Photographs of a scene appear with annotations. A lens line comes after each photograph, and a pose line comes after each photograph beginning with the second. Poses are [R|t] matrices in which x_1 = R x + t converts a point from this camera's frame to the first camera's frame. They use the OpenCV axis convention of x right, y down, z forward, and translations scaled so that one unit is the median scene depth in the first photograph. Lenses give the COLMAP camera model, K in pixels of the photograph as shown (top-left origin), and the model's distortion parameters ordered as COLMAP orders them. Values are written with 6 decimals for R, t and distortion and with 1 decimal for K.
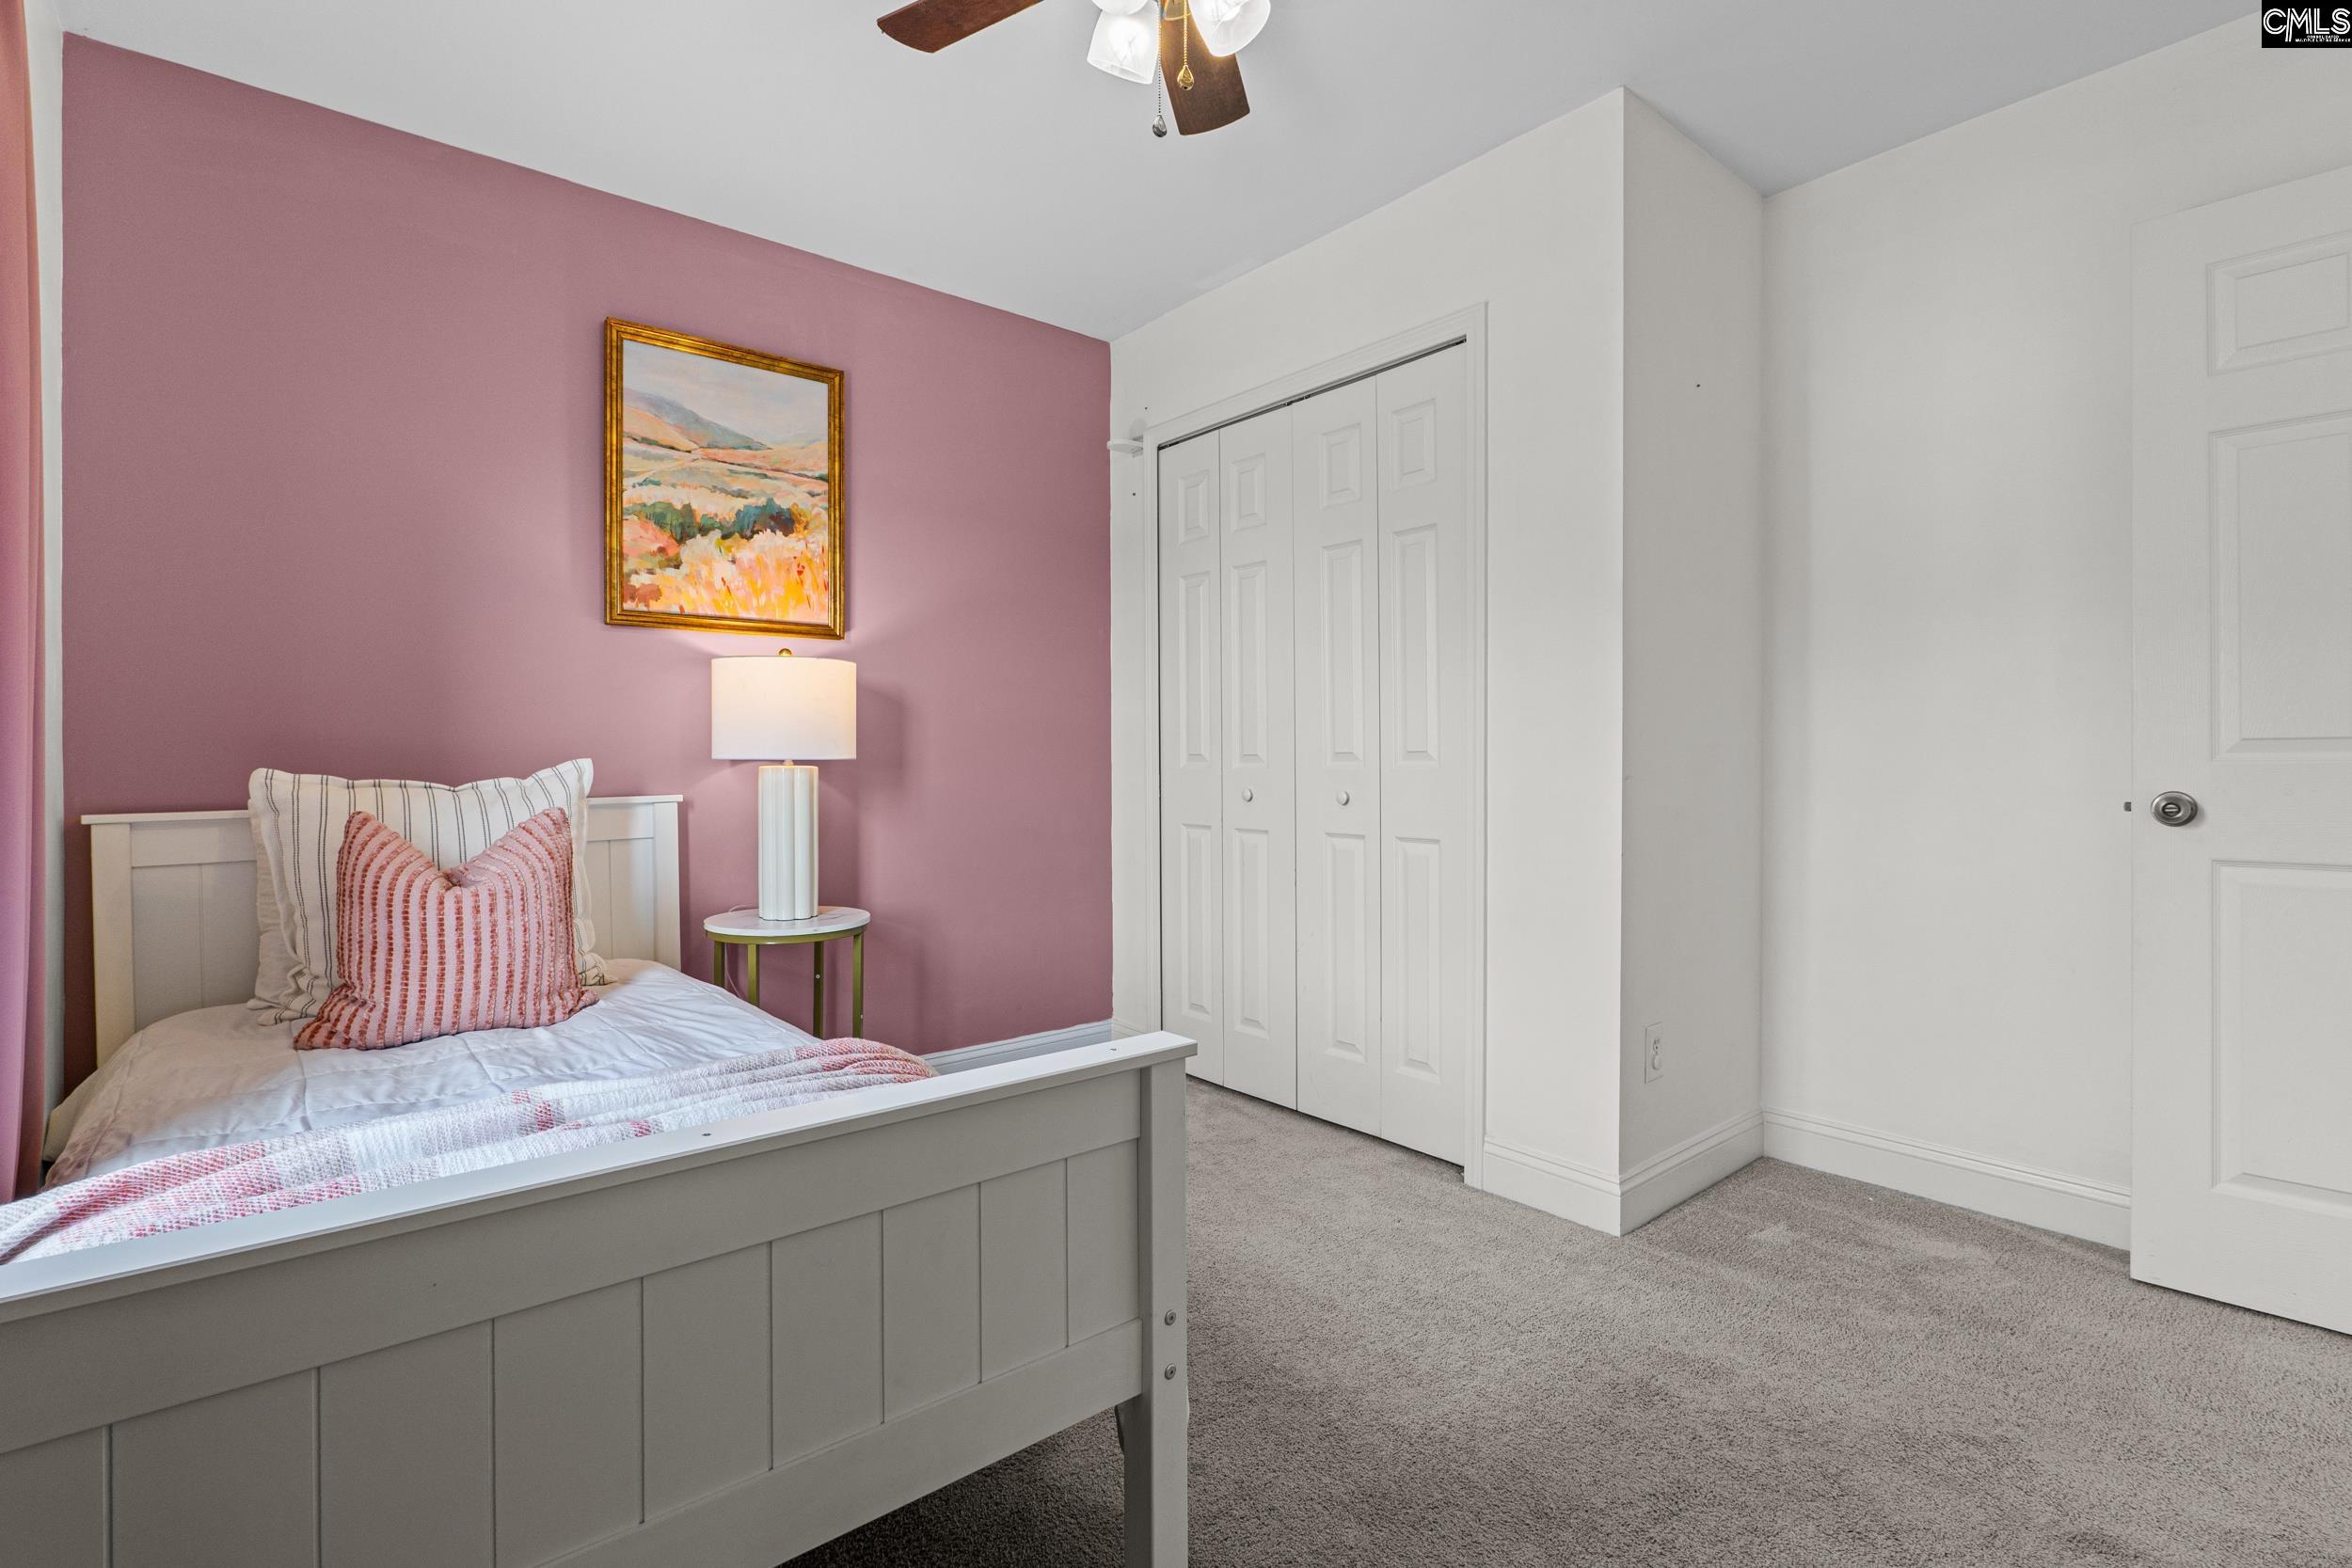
lens RADIAL K [[1080.4, 0, 1161.5], [0, 1080.4, 768.7], [0, 0, 1]] dist [-0.001967, 0.000544]
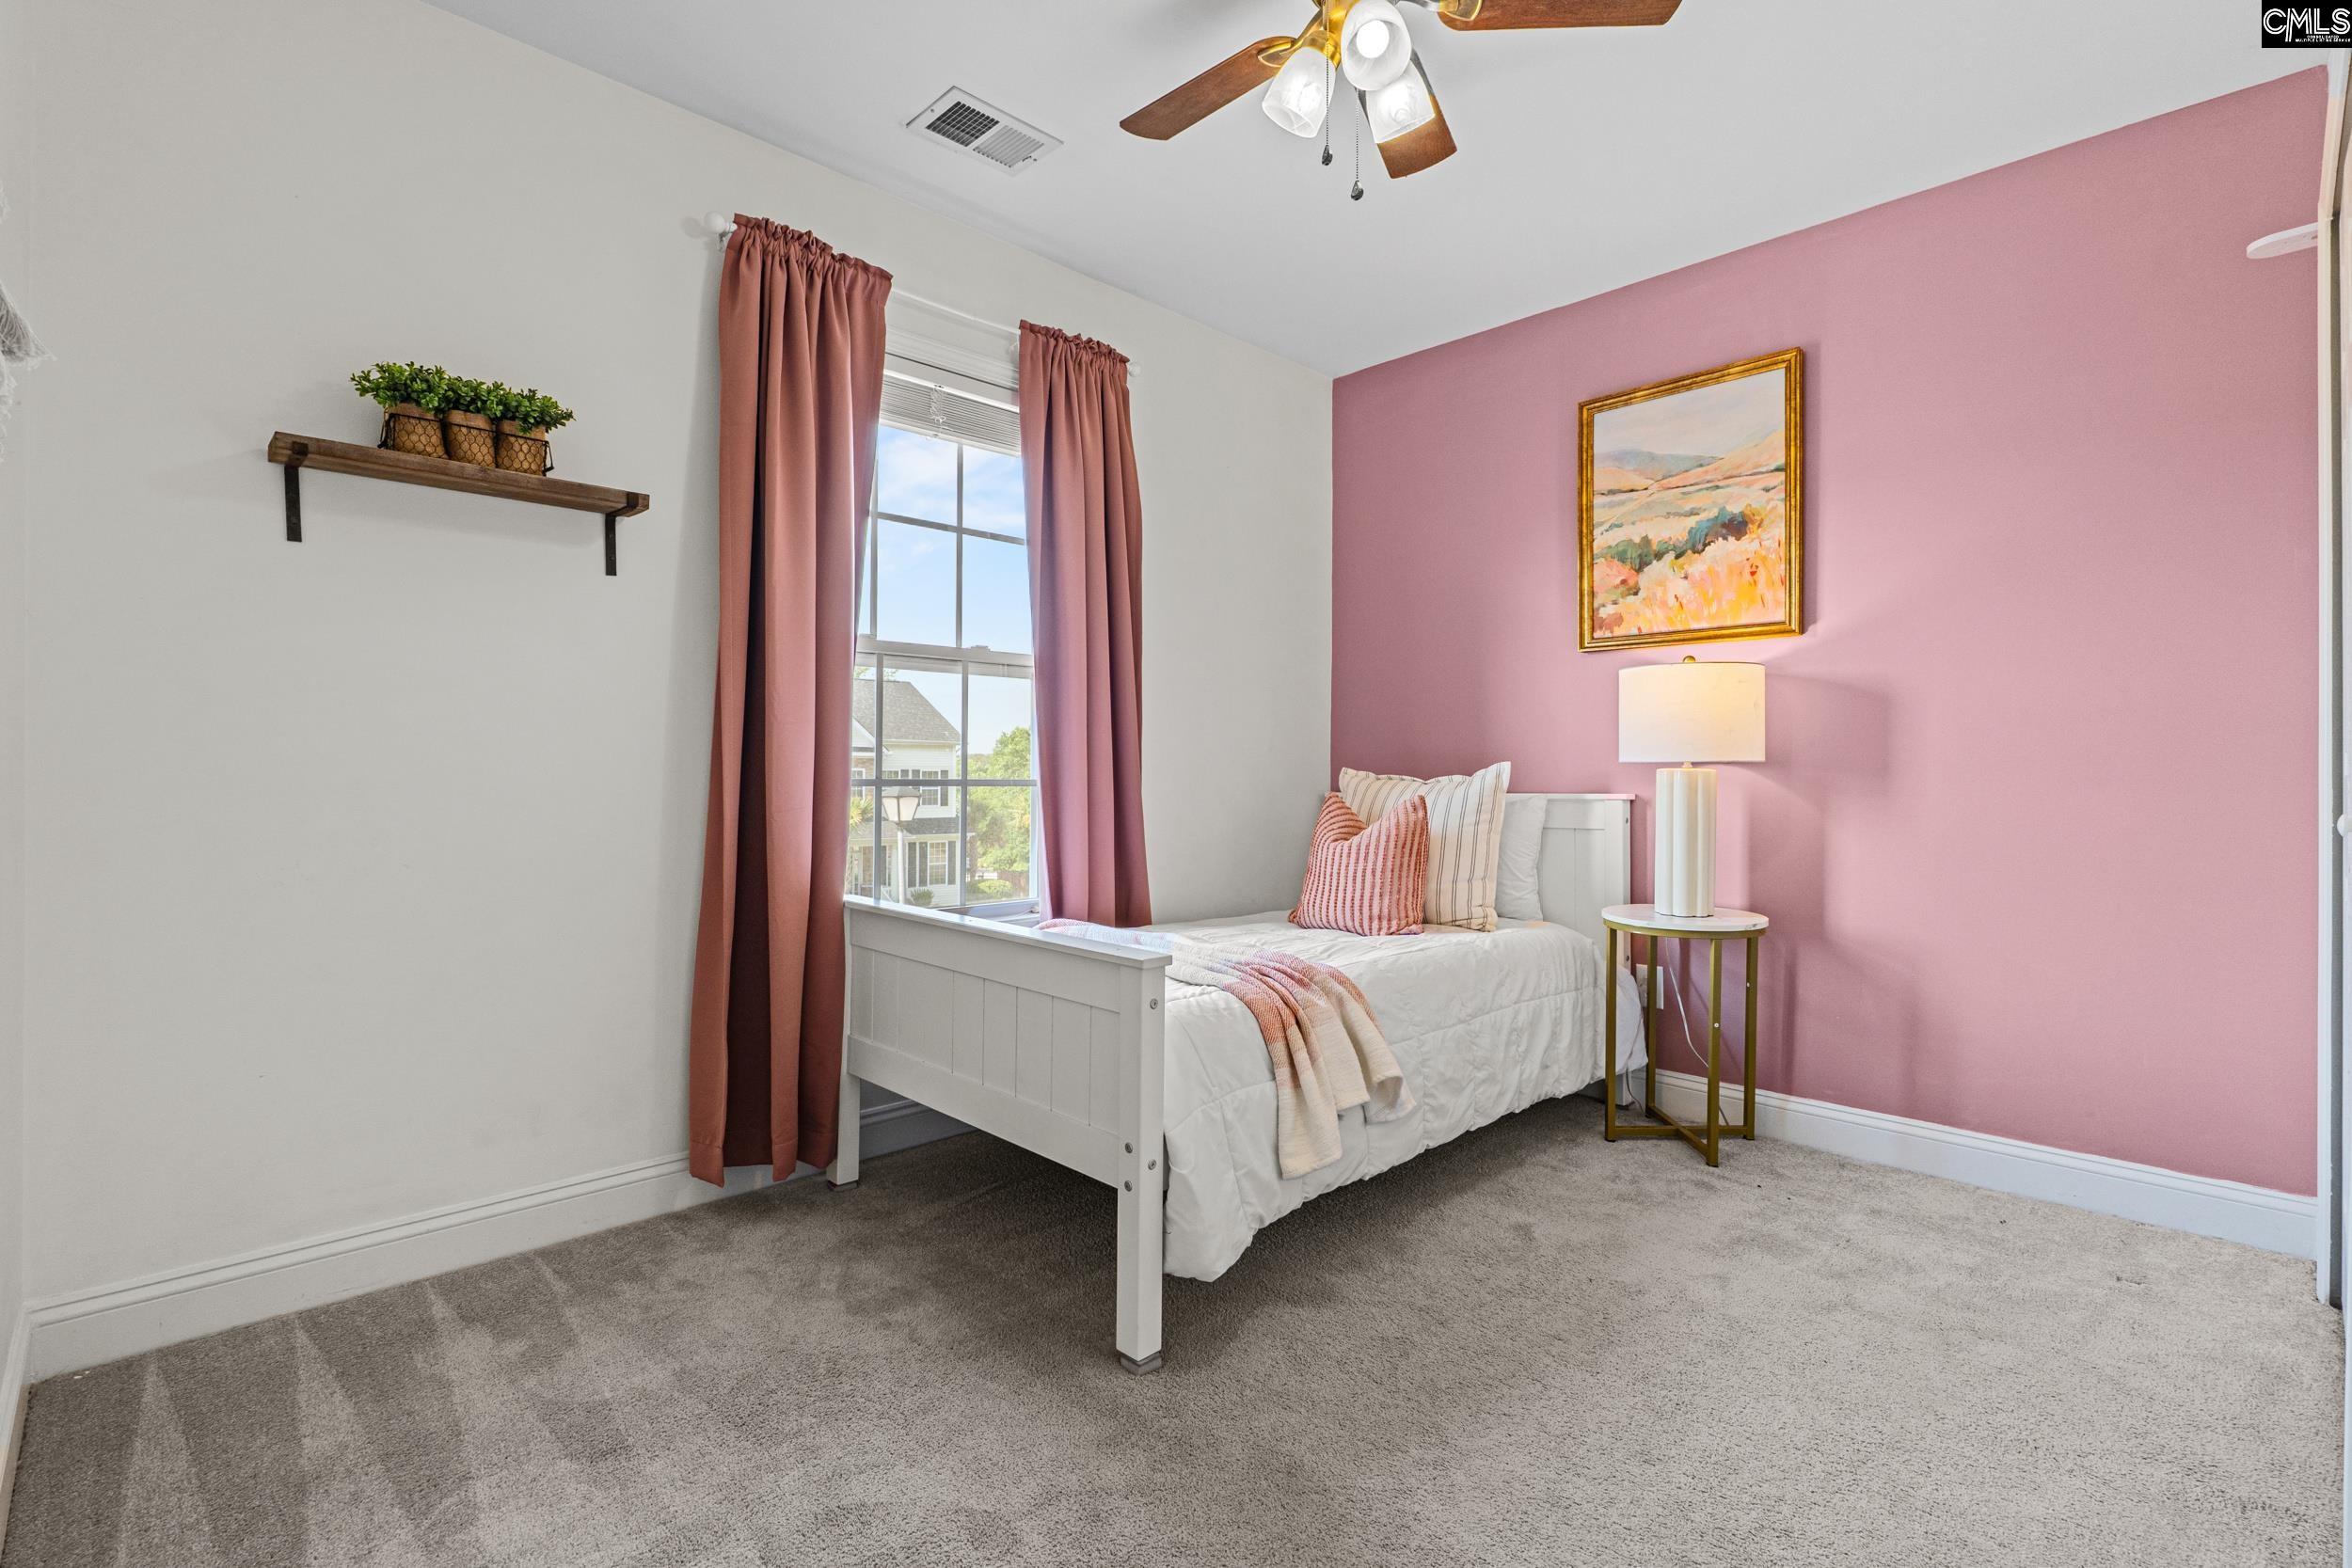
lens RADIAL K [[1080.4, 0, 1161.9], [0, 1080.4, 779.4], [0, 0, 1]] dist [-0.001967, 0.000544]
pose [[0.102101, 0.001511, -0.994773, 0.617764], [-0.020084, 0.999798, -0.000543, 0.018200], [0.994571, 0.020035, 0.102111, 0.387686]]
